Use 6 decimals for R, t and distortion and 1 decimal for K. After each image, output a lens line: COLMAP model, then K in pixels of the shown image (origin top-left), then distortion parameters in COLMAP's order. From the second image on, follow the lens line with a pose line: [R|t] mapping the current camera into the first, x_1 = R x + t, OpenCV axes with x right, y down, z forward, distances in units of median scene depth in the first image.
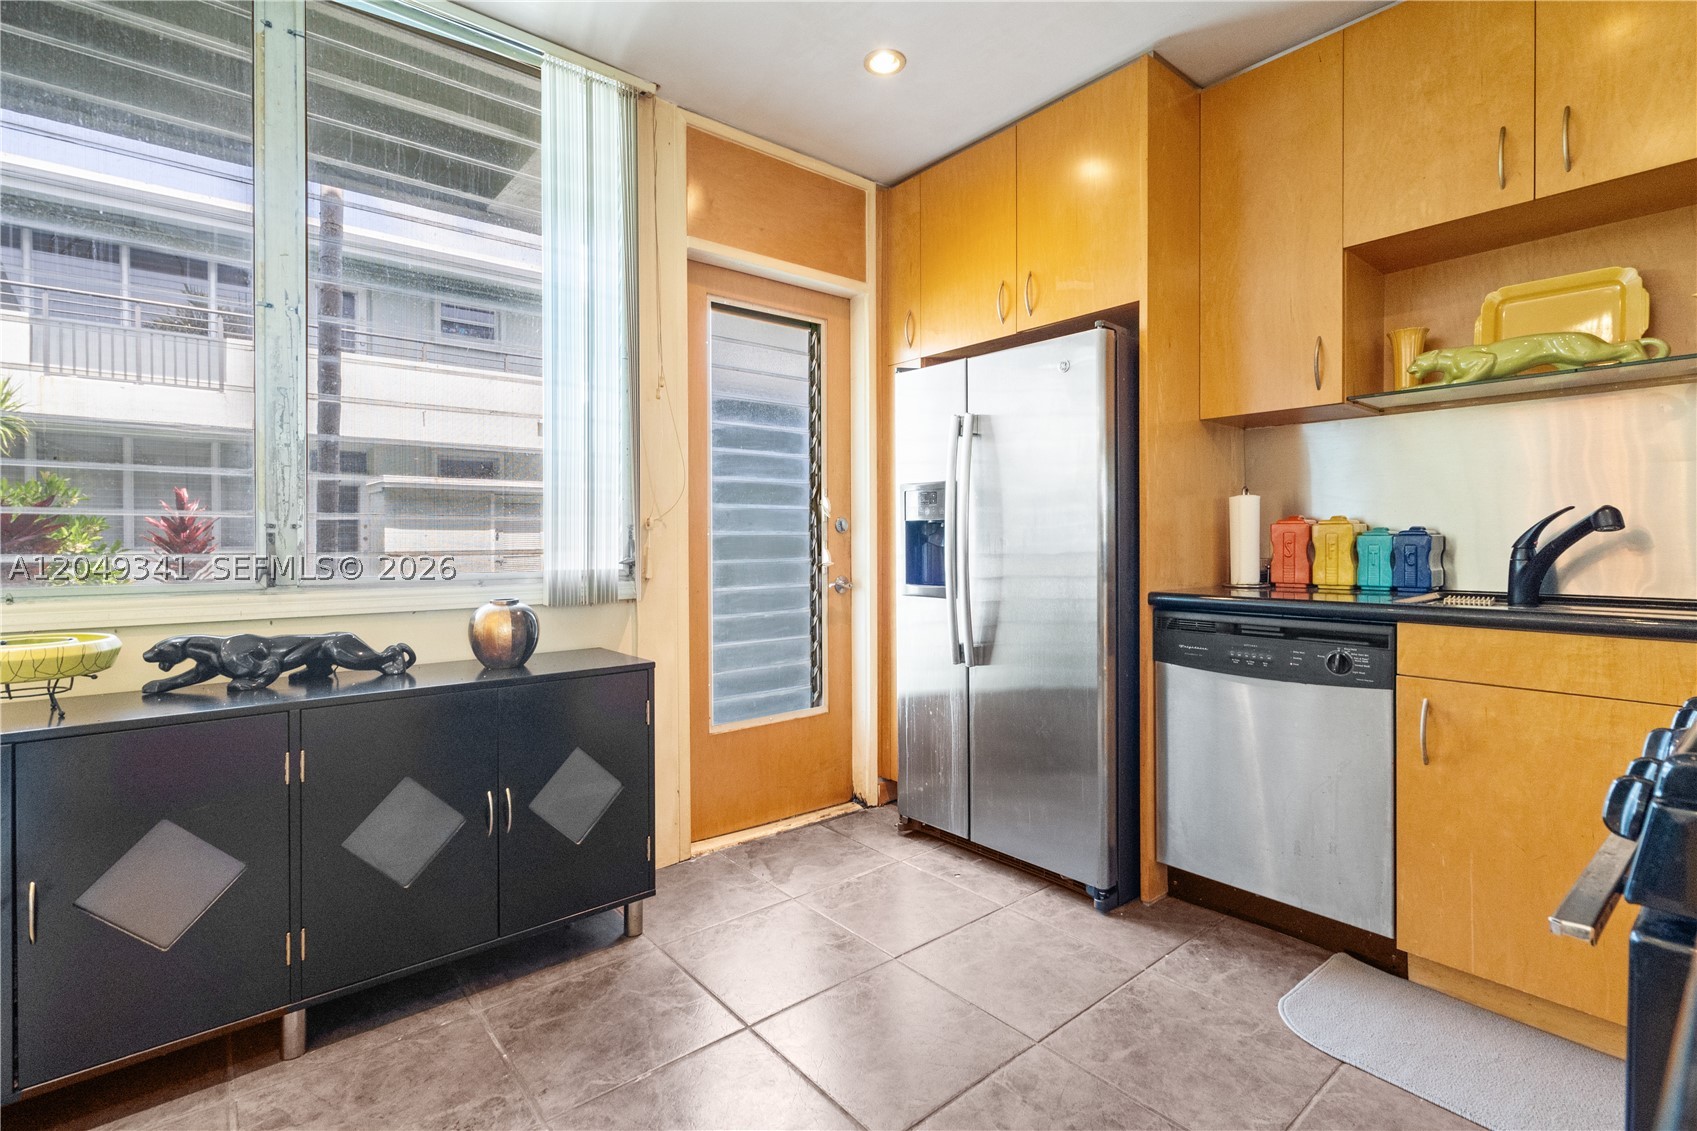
lens RADIAL K [[780.3, 0, 848.2], [0, 780.3, 543.5], [0, 0, 1]] dist [-0.007157, 0.001888]
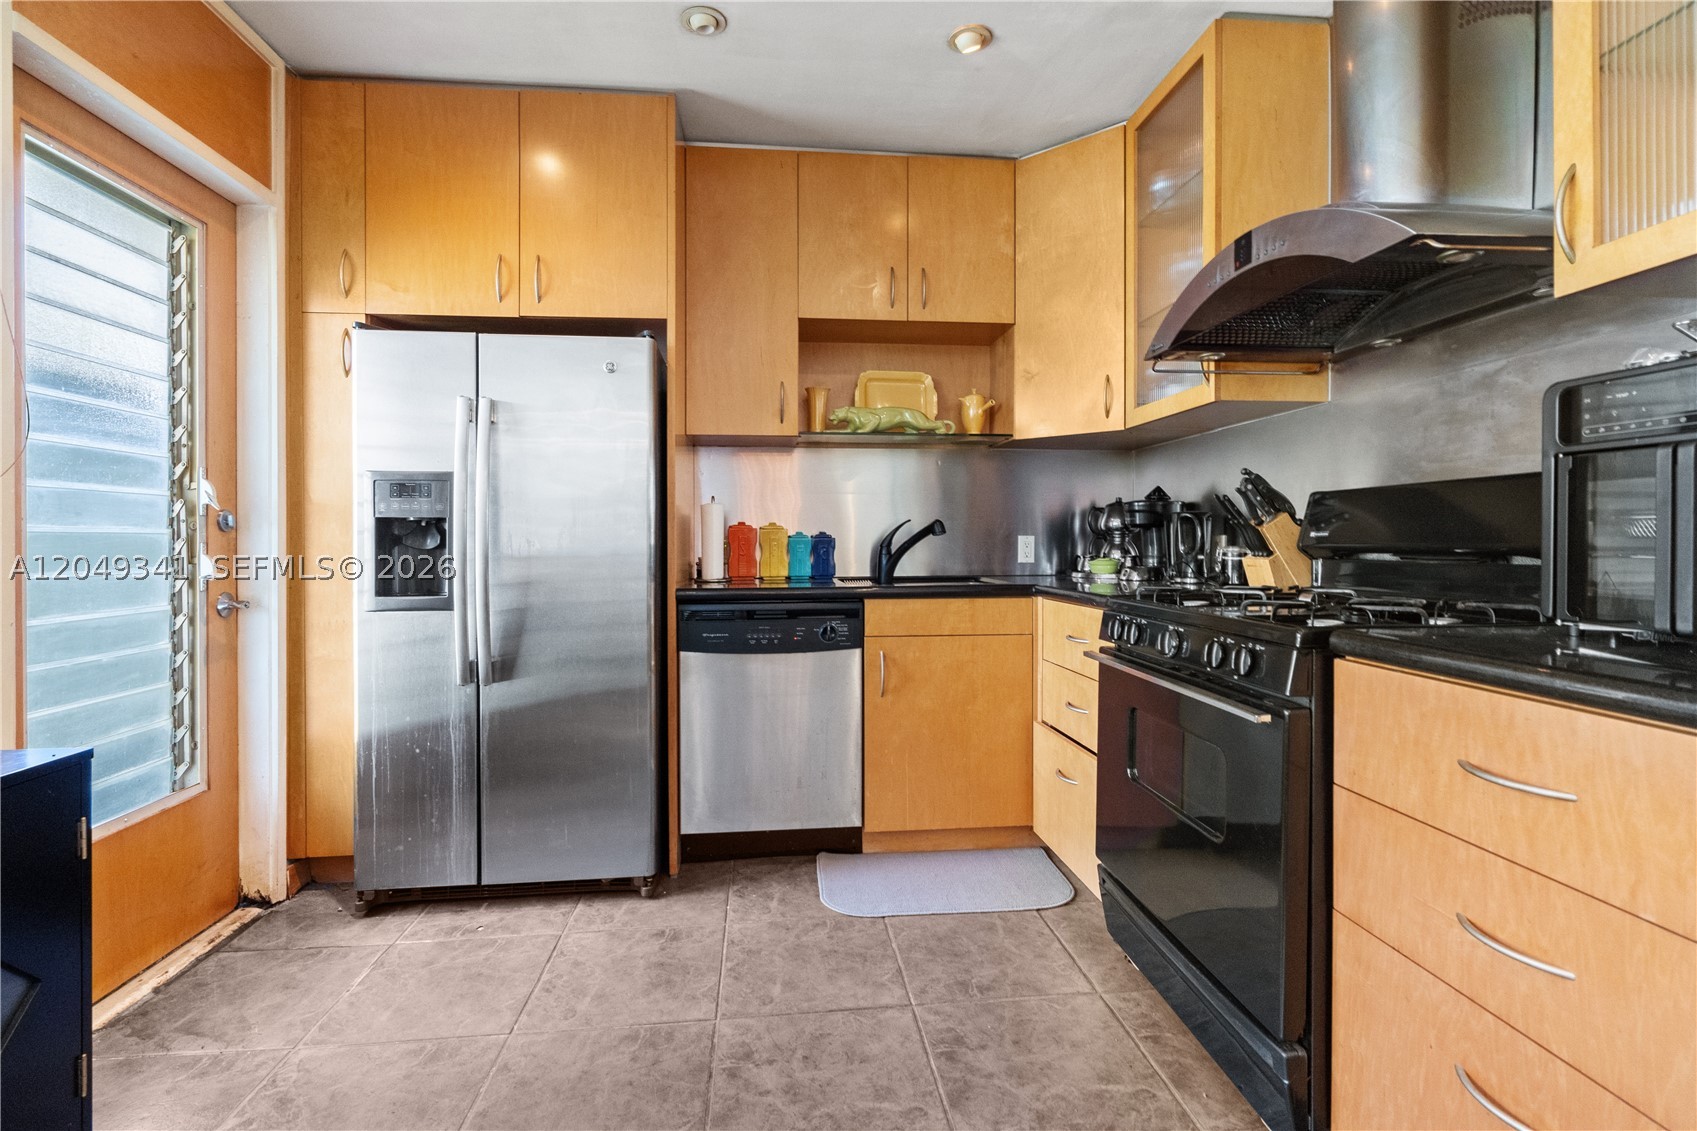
lens RADIAL K [[780.3, 0, 853.3], [0, 780.3, 541.1], [0, 0, 1]] dist [-0.007157, 0.001888]
pose [[0.554262, 0.002287, 0.832339, -0.407631], [0.004834, 0.999971, -0.005967, 0.003923], [-0.832328, 0.007331, 0.554235, 0.201909]]
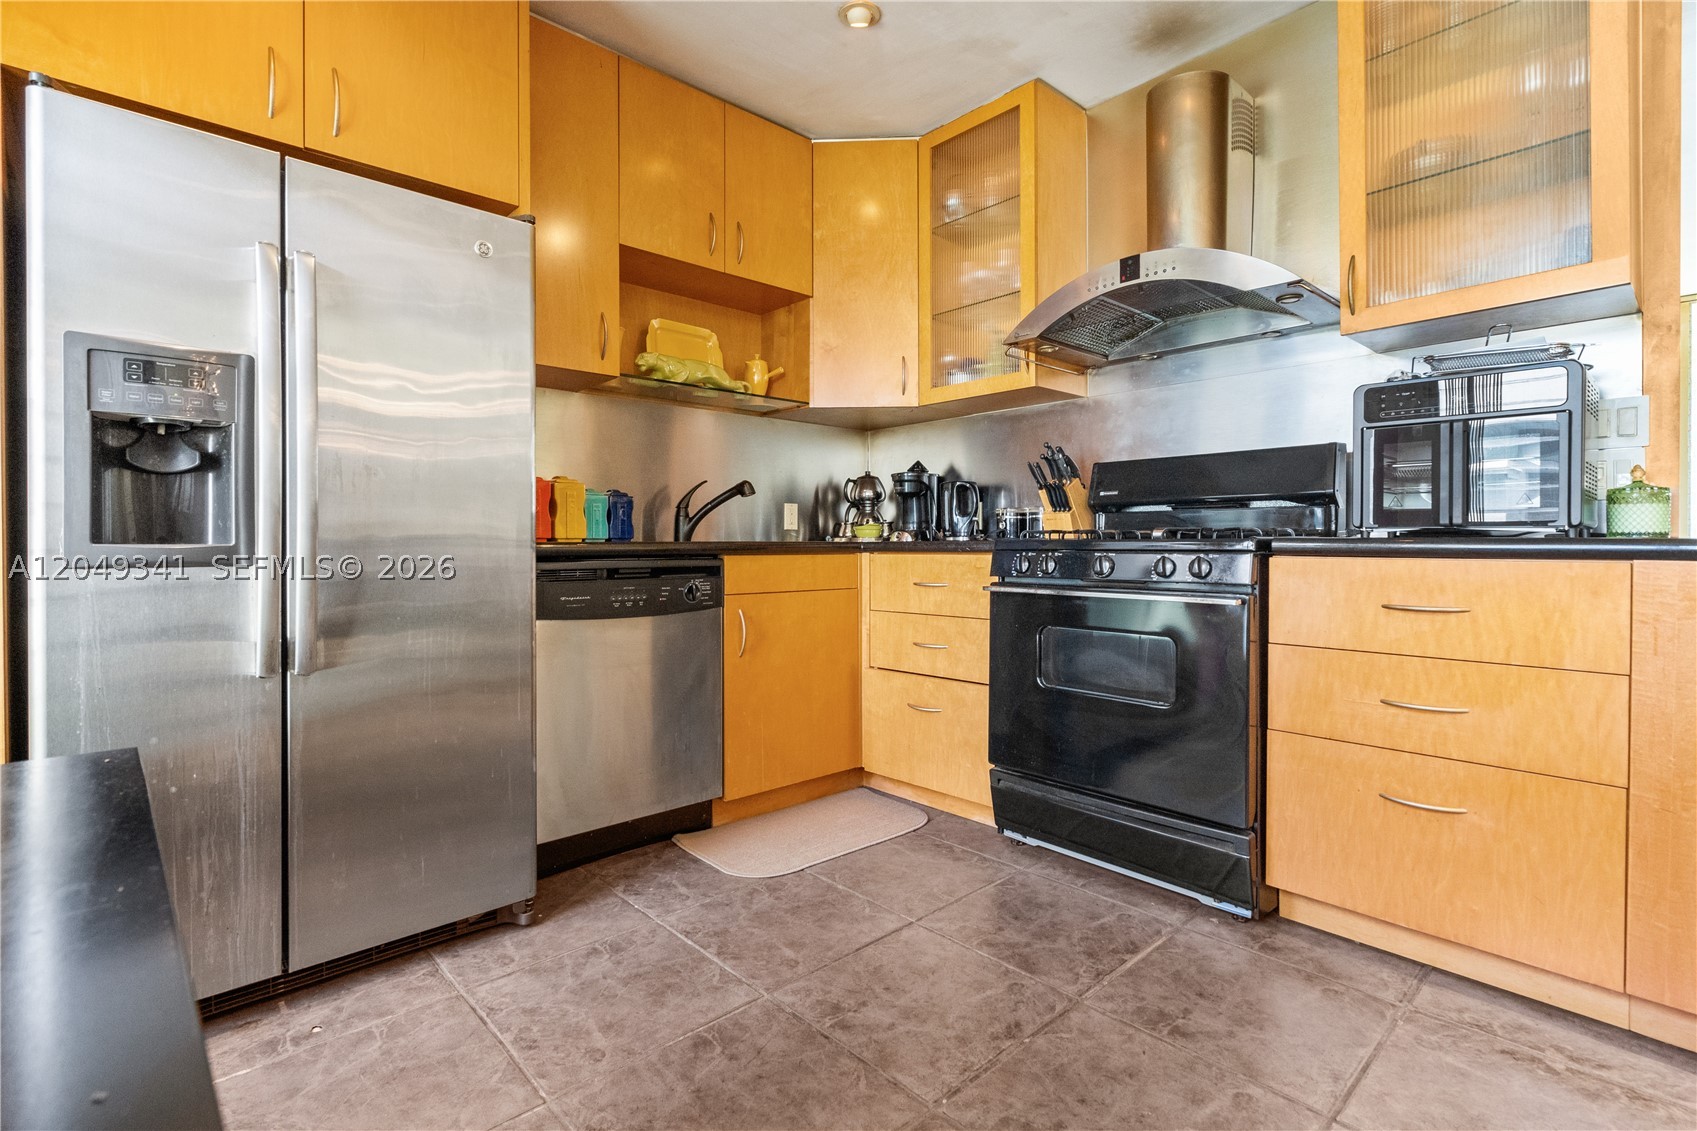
lens RADIAL K [[780.3, 0, 863.0], [0, 780.3, 544.1], [0, 0, 1]] dist [-0.007157, 0.001888]
pose [[-0.057561, 0.002816, 0.998338, -0.548913], [0.008410, 0.999962, -0.002336, 0.074085], [-0.998307, 0.008261, -0.057582, 0.719537]]
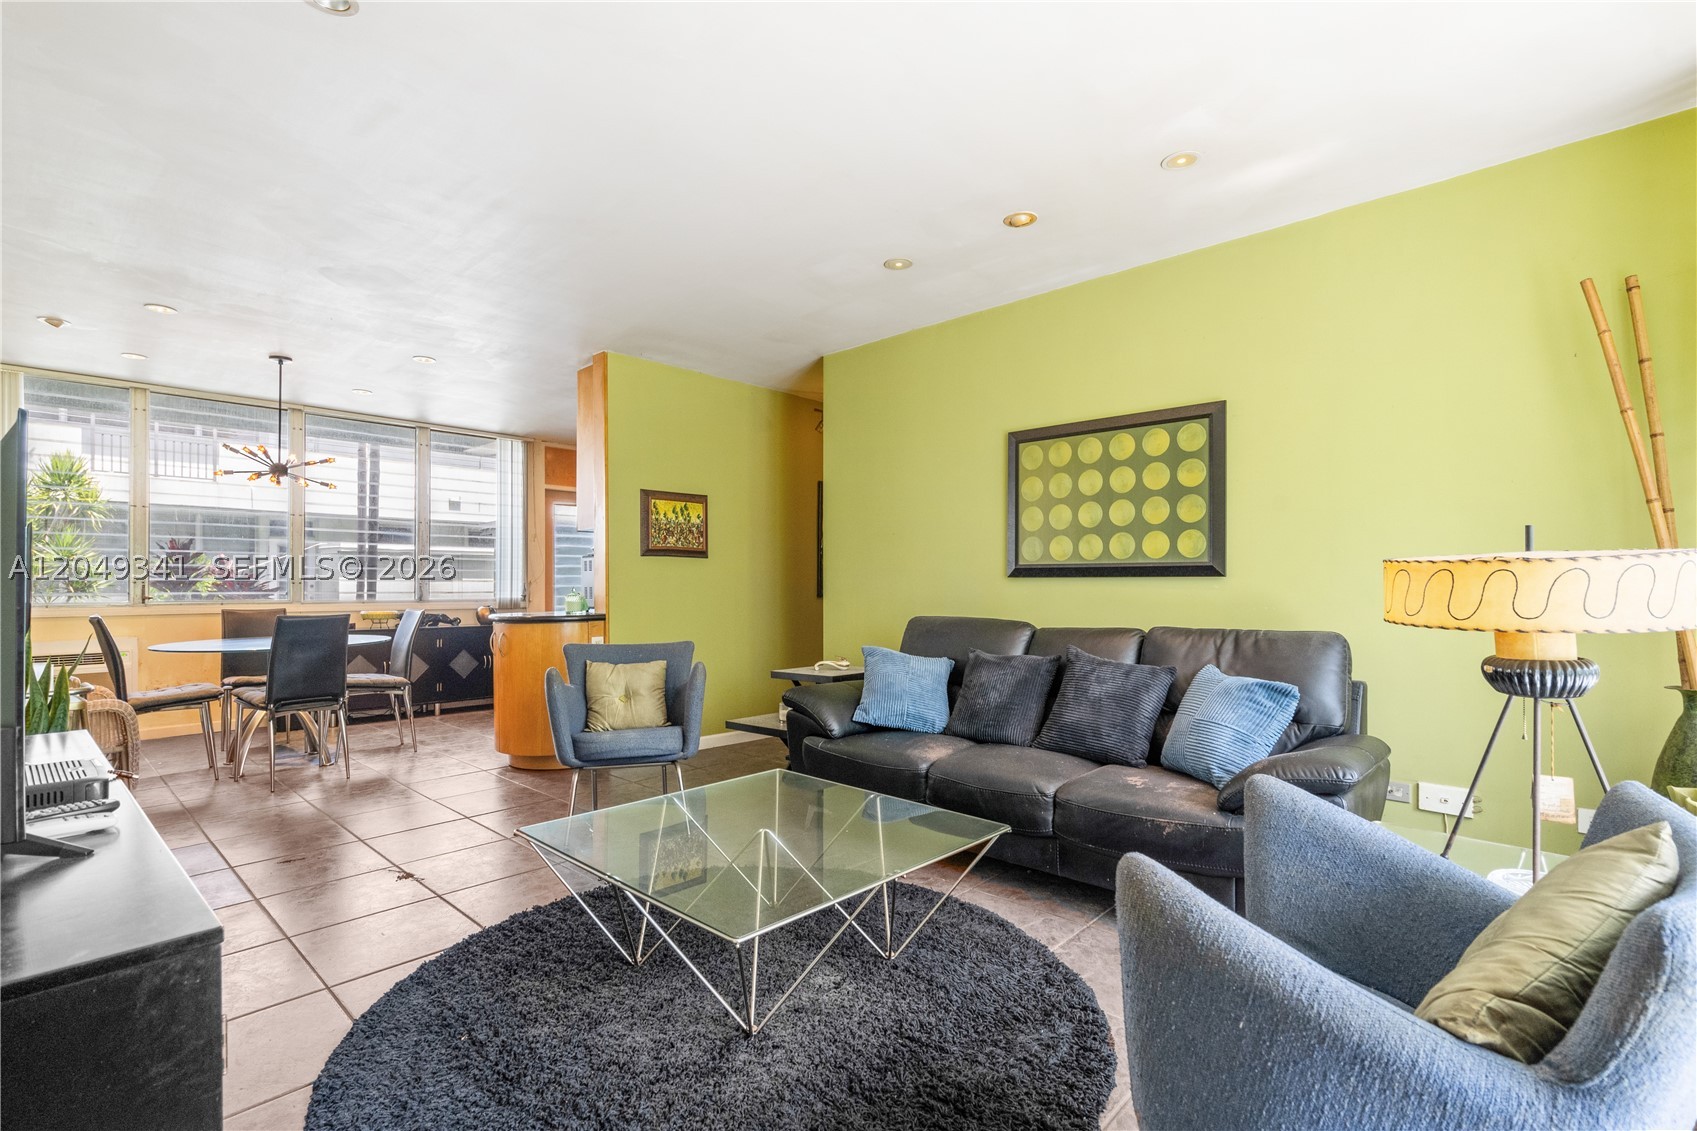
lens RADIAL K [[780.3, 0, 866.4], [0, 780.3, 581.7], [0, 0, 1]] dist [-0.007157, 0.001888]
pose [[0.989263, 0.003030, 0.146113, 0.713858], [-0.001491, 0.999942, -0.010639, 0.004581], [-0.146137, 0.010307, 0.989211, -2.647118]]
